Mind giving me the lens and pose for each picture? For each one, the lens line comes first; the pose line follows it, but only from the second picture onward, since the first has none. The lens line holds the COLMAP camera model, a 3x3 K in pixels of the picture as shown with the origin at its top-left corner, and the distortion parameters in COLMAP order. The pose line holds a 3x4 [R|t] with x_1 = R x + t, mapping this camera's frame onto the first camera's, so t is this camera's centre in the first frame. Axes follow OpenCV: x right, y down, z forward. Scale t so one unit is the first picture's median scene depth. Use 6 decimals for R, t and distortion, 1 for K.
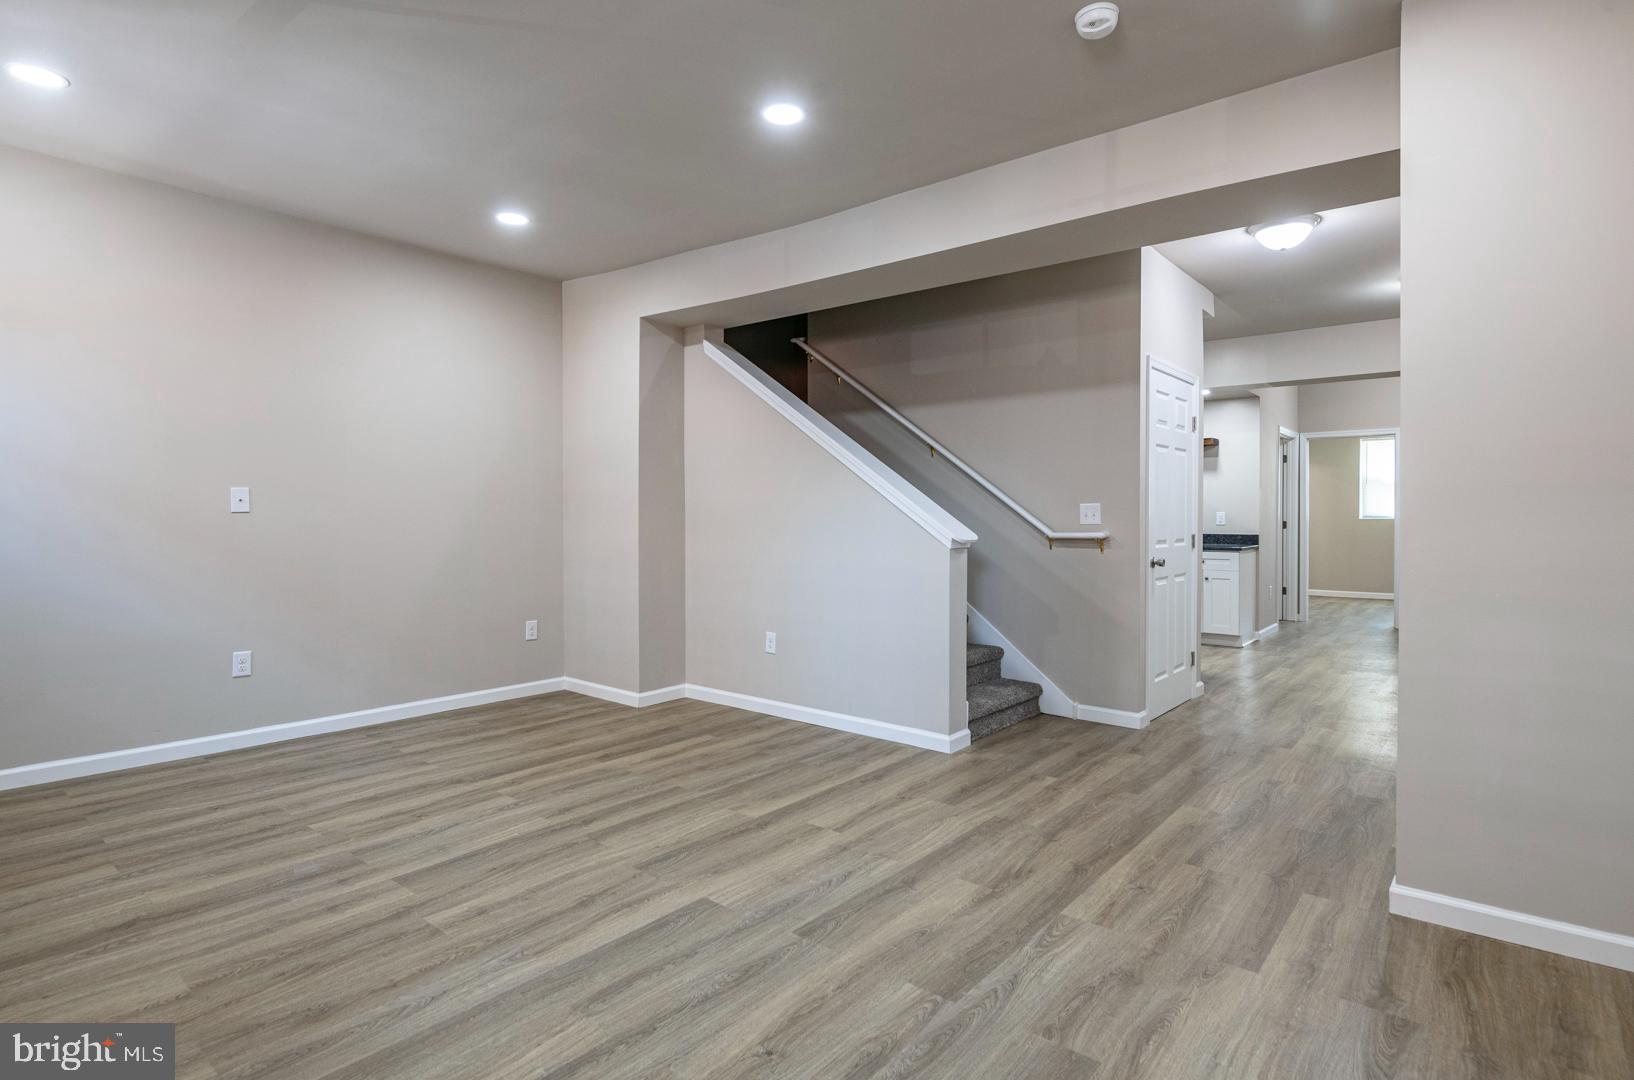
lens RADIAL K [[819.9, 0, 823.5], [0, 819.9, 507.6], [0, 0, 1]] dist [-0.001710, -0.004588]
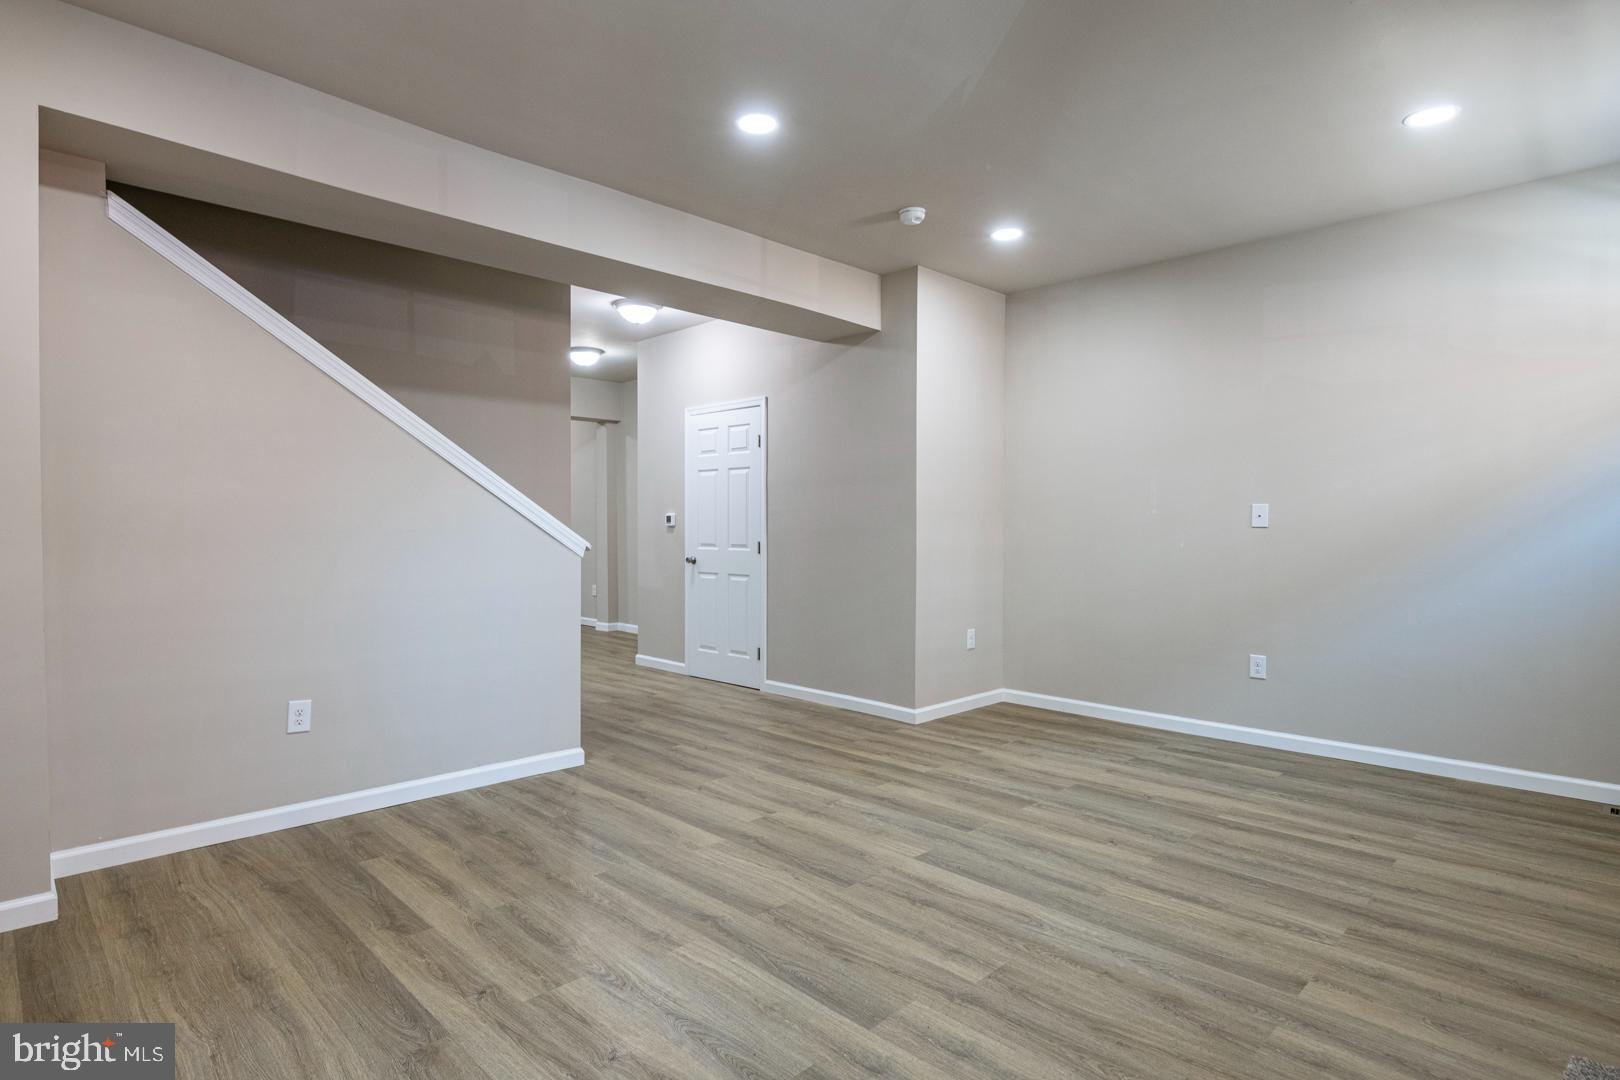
lens RADIAL K [[845.2, 0, 772.1], [0, 845.2, 535.5], [0, 0, 1]] dist [0.010956, -0.011596]
pose [[0.130742, -0.012769, 0.991334, -1.018123], [-0.012271, 0.999820, 0.014496, 0.007399], [-0.991340, -0.014060, 0.130562, 0.794920]]
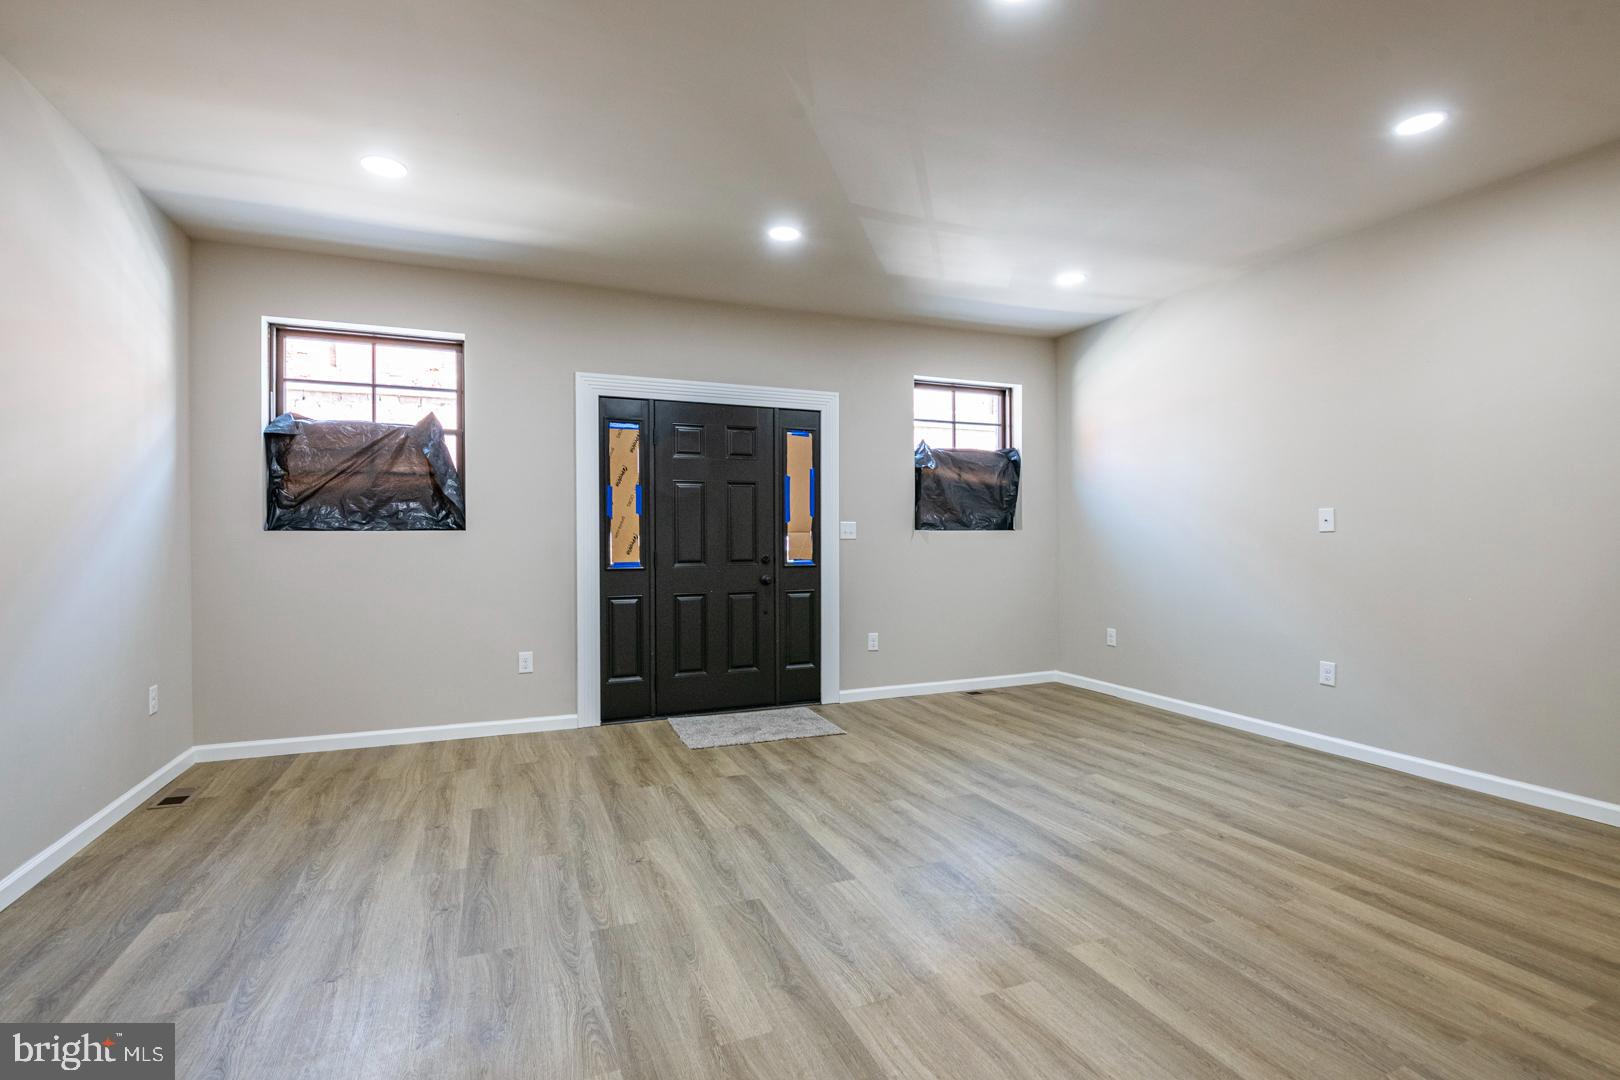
lens RADIAL K [[739.8, 0, 794.4], [0, 739.8, 541.1], [0, 0, 1]] dist [-0.008350, -0.001312]
pose [[-0.477569, 0.003991, -0.878585, 0.580867], [0.010093, 0.999949, -0.000944, 0.016344], [0.878536, -0.009318, -0.477585, 1.067912]]
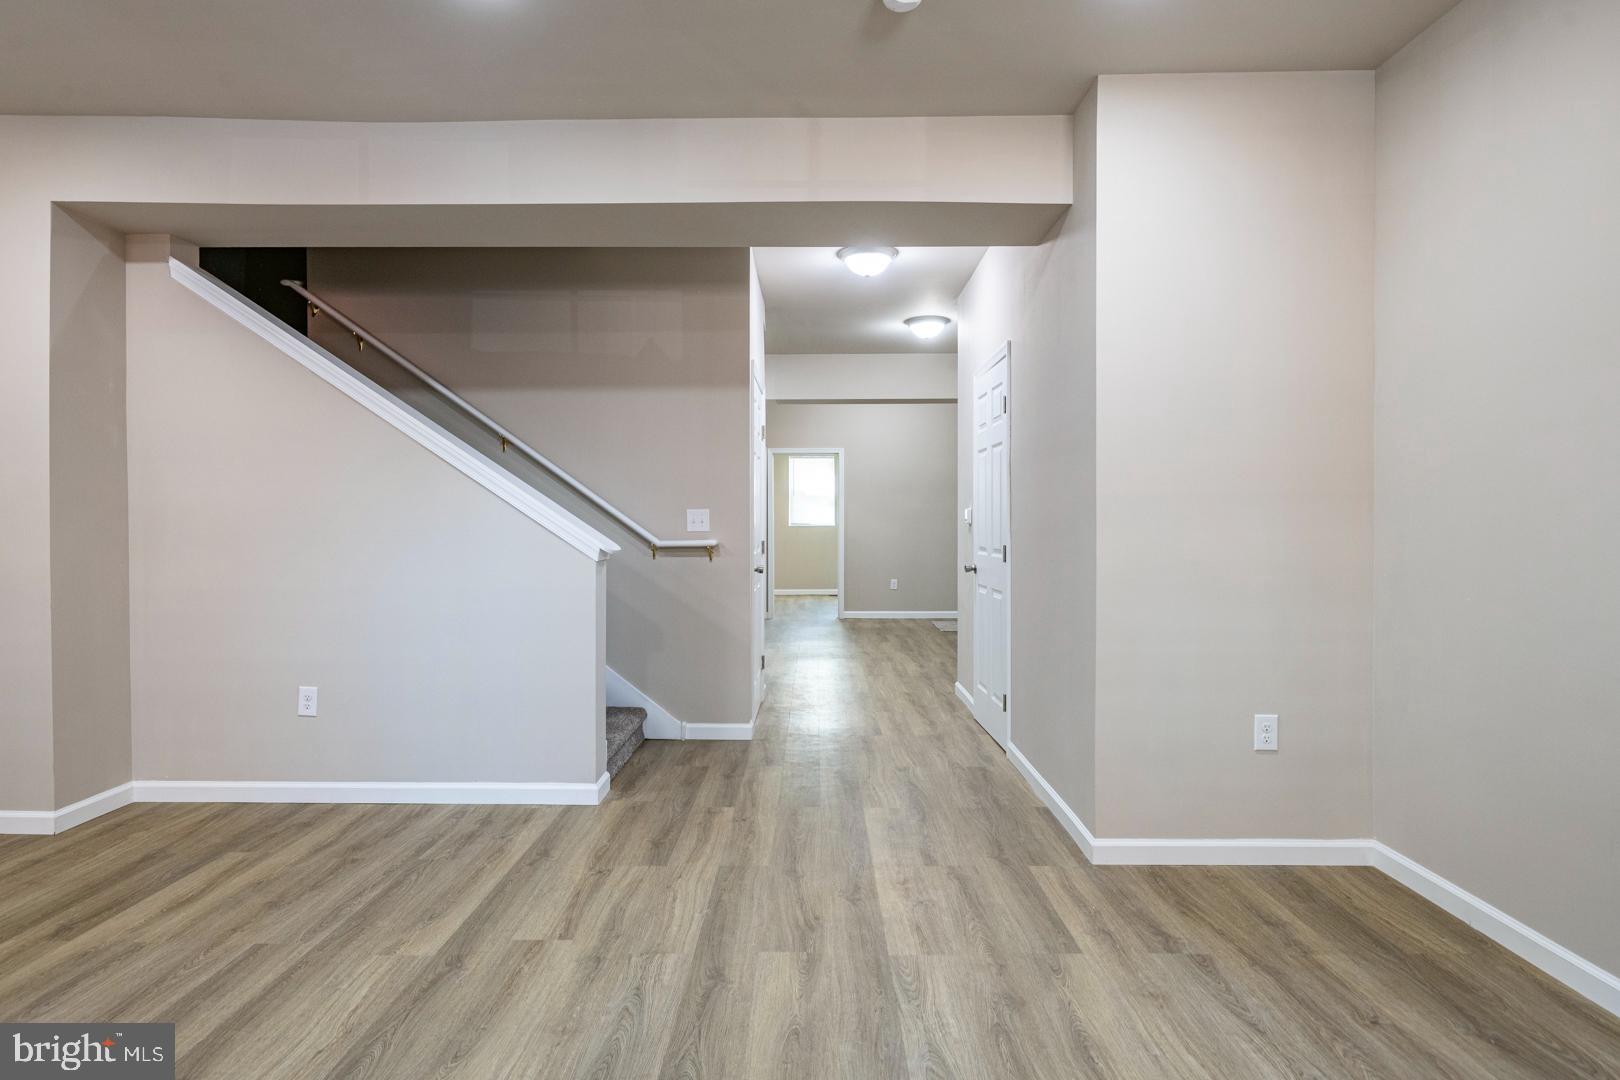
lens RADIAL K [[845.2, 0, 794.2], [0, 845.2, 526.3], [0, 0, 1]] dist [0.010956, -0.011596]
pose [[0.785696, -0.004127, 0.618599, -0.276960], [-0.003661, 0.999929, 0.011321, 0.004021], [-0.618602, -0.011159, 0.785625, 0.239508]]
